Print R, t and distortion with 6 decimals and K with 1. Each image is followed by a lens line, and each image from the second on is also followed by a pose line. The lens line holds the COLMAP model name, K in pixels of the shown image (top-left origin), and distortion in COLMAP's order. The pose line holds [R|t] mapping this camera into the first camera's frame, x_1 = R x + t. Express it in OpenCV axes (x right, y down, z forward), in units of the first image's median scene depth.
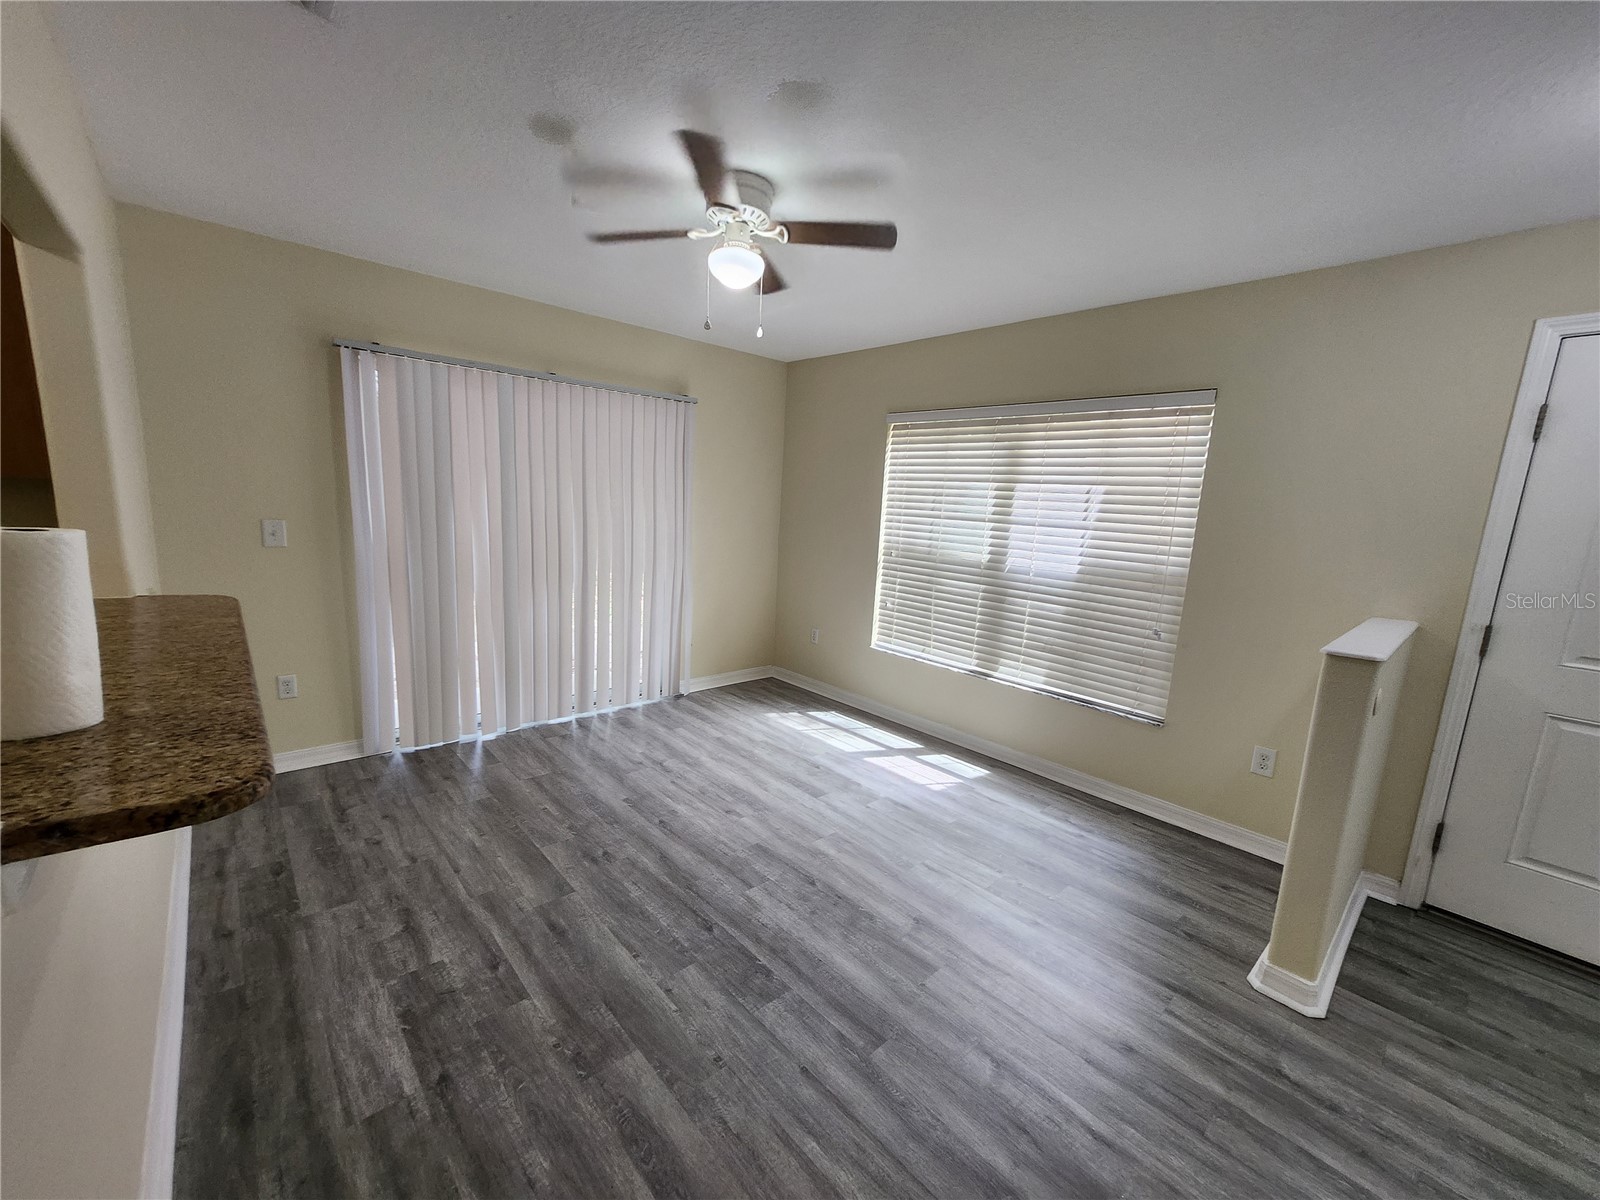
lens RADIAL K [[635.7, 0, 793.2], [0, 635.7, 608.3], [0, 0, 1]] dist [-0.002798, 0.002875]
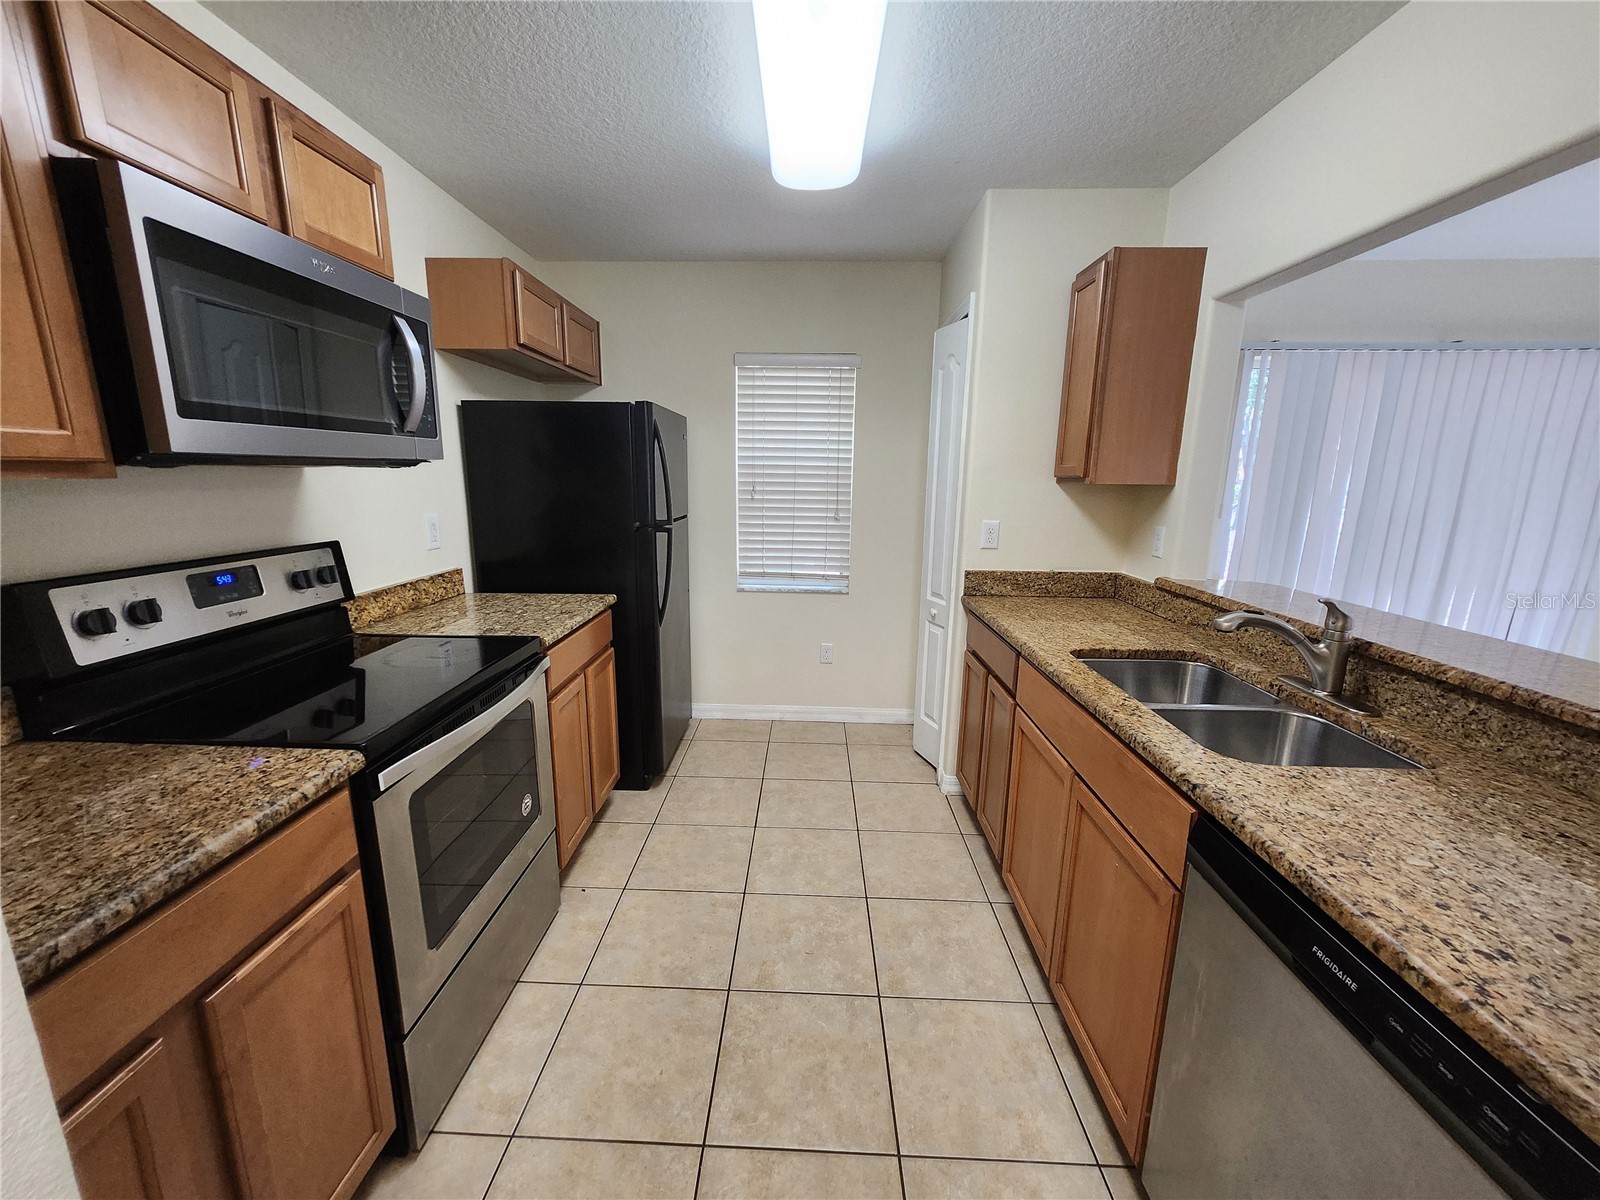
lens RADIAL K [[635.7, 0, 789.0], [0, 635.7, 602.6], [0, 0, 1]] dist [-0.002798, 0.002875]
pose [[0.715832, 0.101032, -0.690925, -0.552723], [-0.095645, 0.994338, 0.046306, 0.034539], [0.691692, 0.032936, 0.721442, -0.315175]]
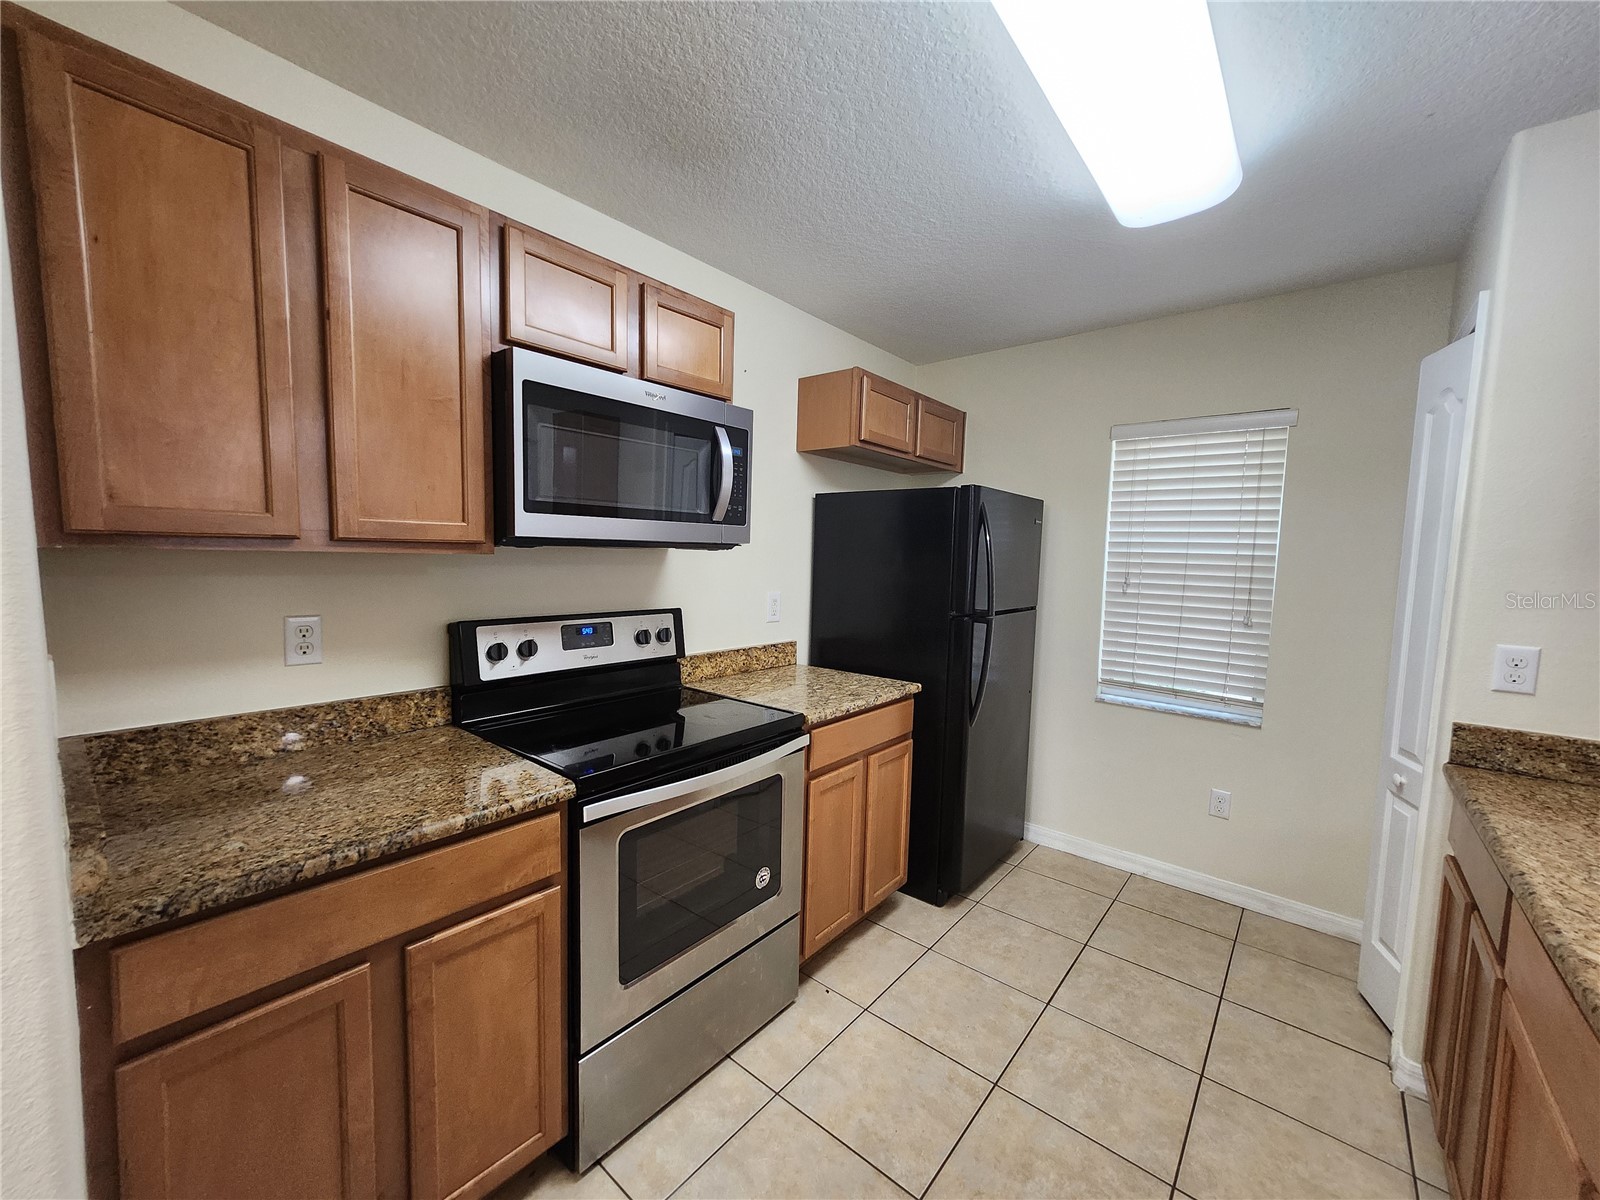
lens RADIAL K [[635.7, 0, 783.8], [0, 635.7, 604.5], [0, 0, 1]] dist [-0.002798, 0.002875]
pose [[0.128668, 0.035868, -0.991039, -0.527543], [-0.186279, 0.982431, 0.011372, 0.004579], [0.974035, 0.183147, 0.133089, -0.132407]]
